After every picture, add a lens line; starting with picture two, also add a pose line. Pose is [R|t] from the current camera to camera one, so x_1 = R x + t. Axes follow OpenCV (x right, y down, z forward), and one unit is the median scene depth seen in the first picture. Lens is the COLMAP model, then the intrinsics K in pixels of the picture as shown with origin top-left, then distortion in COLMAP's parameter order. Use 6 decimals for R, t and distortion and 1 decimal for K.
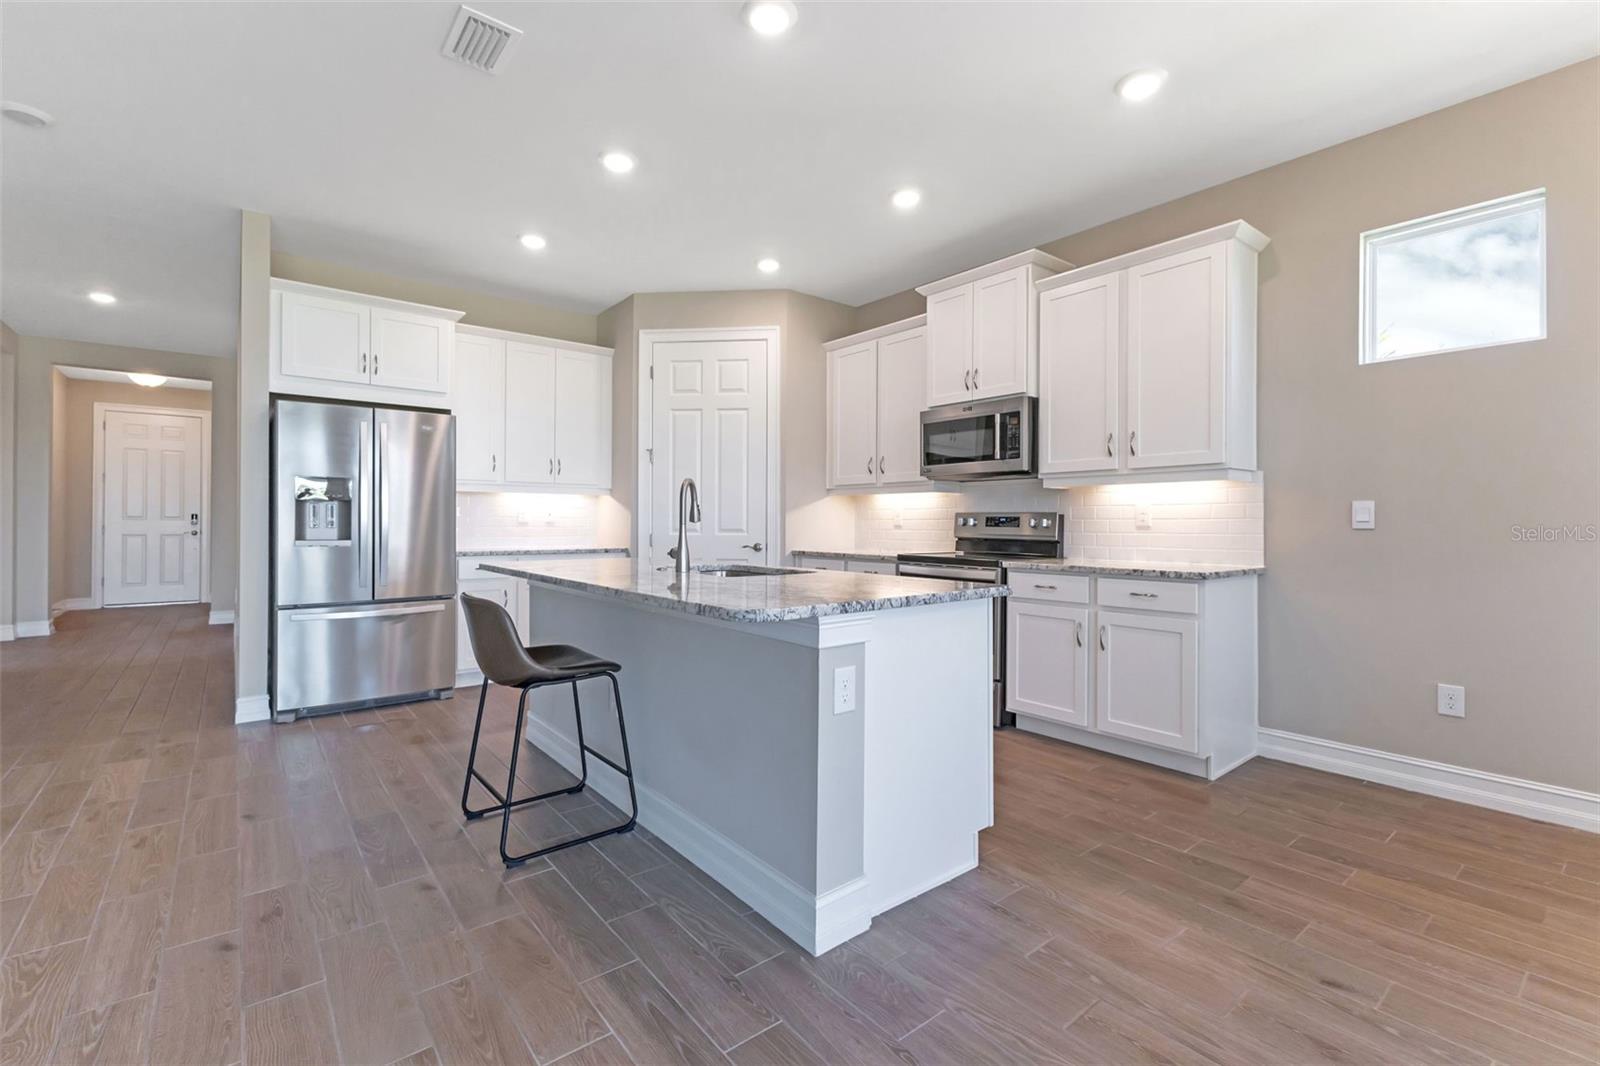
lens RADIAL K [[712.2, 0, 795.5], [0, 712.2, 524.1], [0, 0, 1]] dist [0.008027, -0.002395]
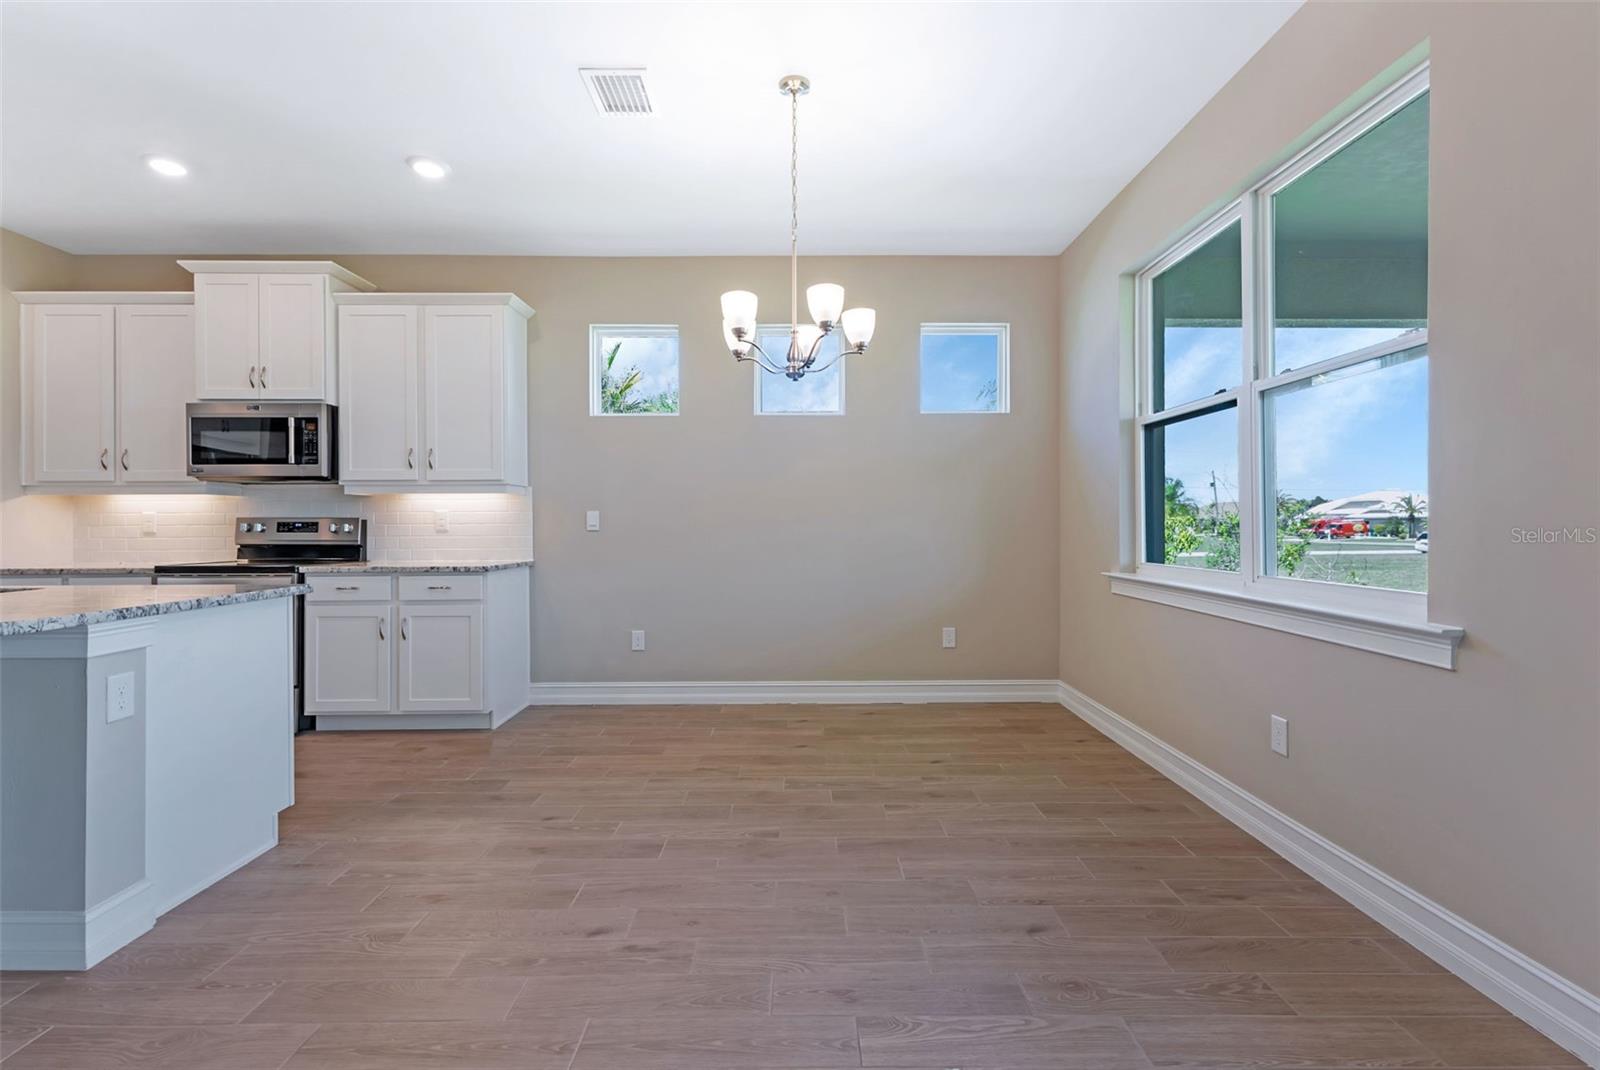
lens RADIAL K [[712.2, 0, 801.5], [0, 712.2, 527.7], [0, 0, 1]] dist [0.008027, -0.002395]
pose [[0.619536, -0.005777, 0.784947, -0.052917], [0.007722, 0.999969, 0.001265, 0.001568], [-0.784930, 0.005277, 0.619562, -0.155338]]
